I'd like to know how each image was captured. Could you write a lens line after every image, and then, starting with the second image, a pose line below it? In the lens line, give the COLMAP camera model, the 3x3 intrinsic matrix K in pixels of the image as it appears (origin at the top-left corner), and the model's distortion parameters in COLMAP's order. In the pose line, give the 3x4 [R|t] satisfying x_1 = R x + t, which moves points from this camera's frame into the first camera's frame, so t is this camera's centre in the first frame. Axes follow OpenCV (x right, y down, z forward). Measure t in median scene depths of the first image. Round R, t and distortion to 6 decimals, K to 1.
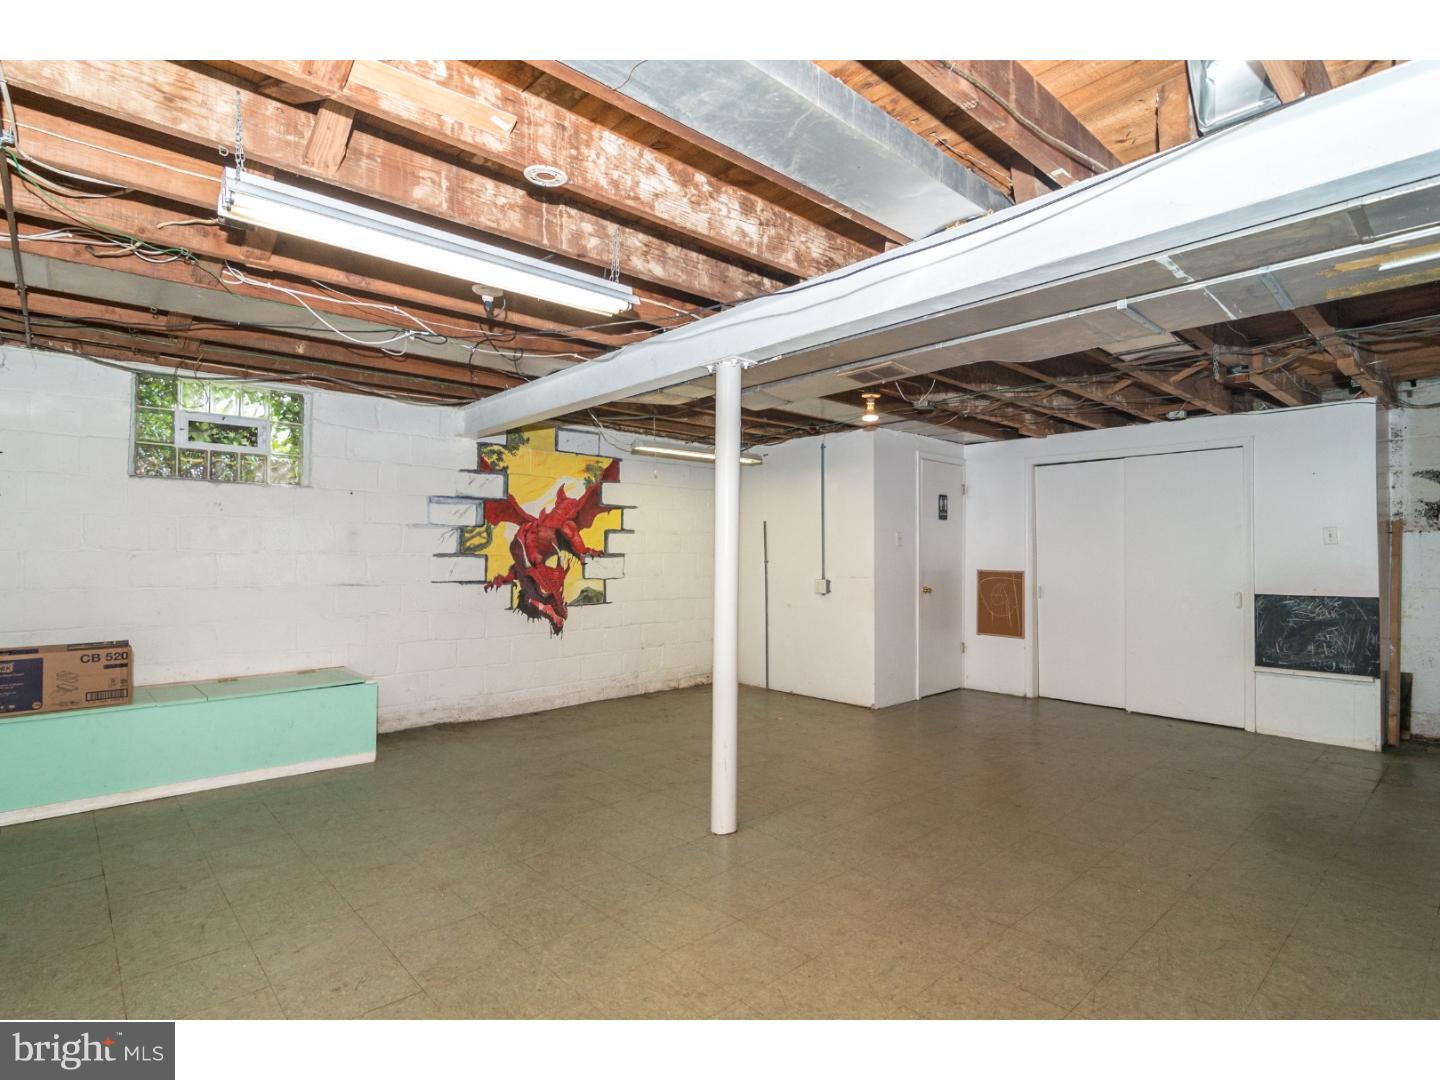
lens RADIAL K [[744.1, 0, 718.2], [0, 744.1, 548.9], [0, 0, 1]] dist [-0.000773, 0.001272]
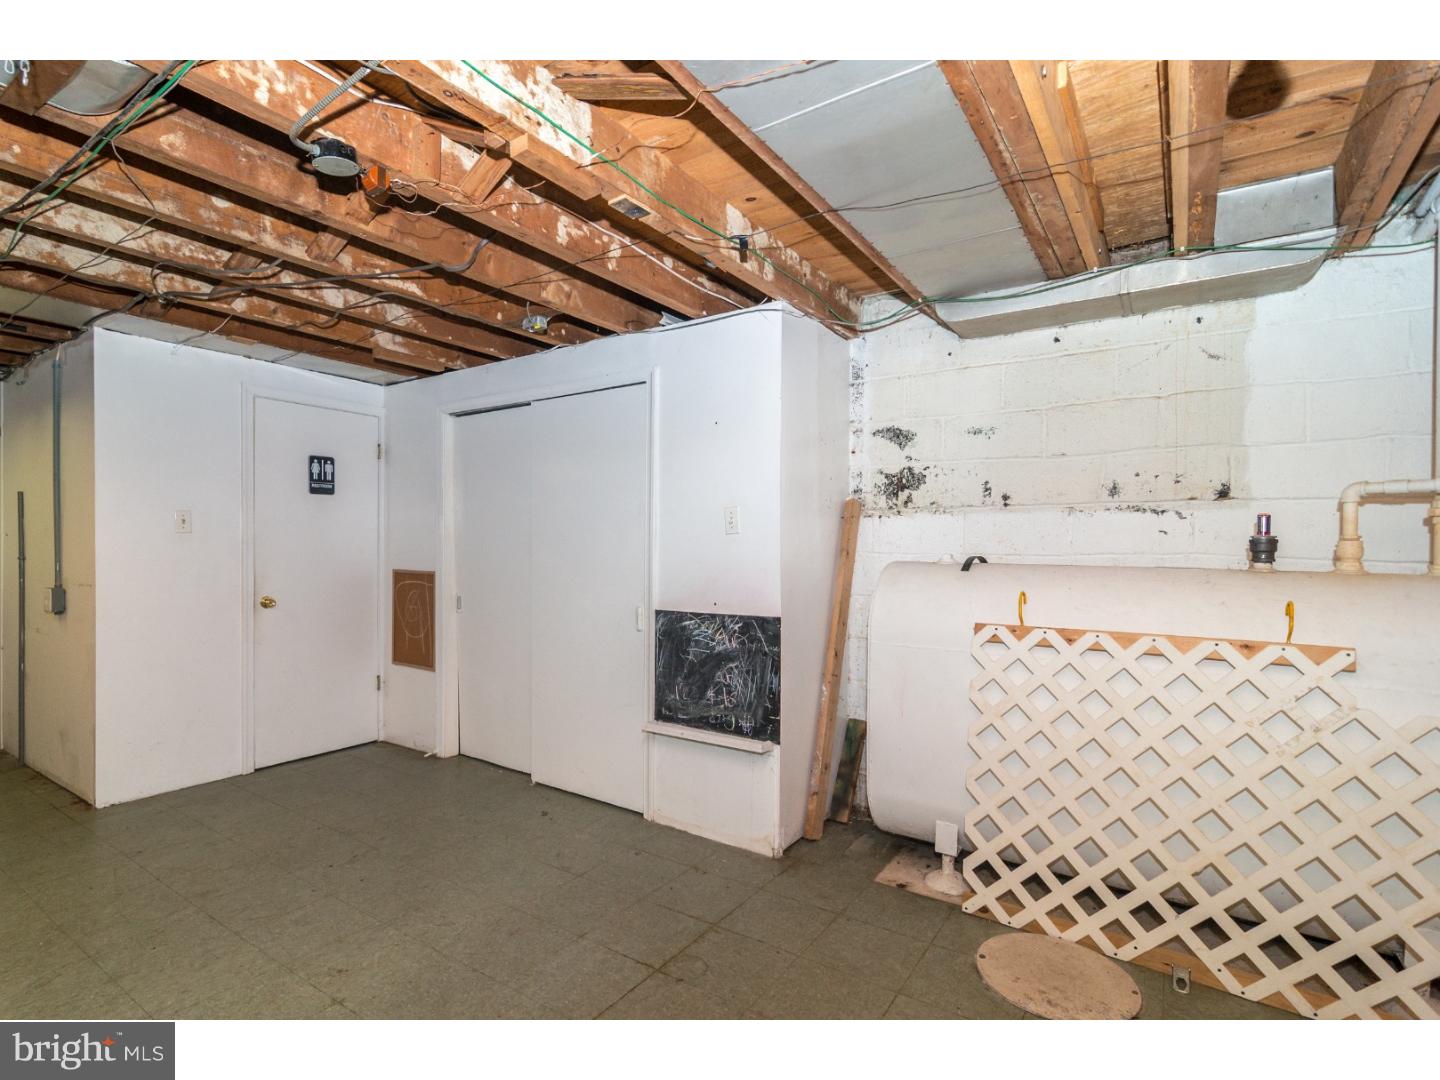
lens RADIAL K [[706.9, 0, 727.4], [0, 706.9, 553.5], [0, 0, 1]] dist [-0.004444, 0.002595]
pose [[0.975220, 0.001056, 0.221233, 0.657784], [-0.005577, 0.999788, 0.019812, -0.001157], [-0.221165, -0.020555, 0.975020, 0.390610]]
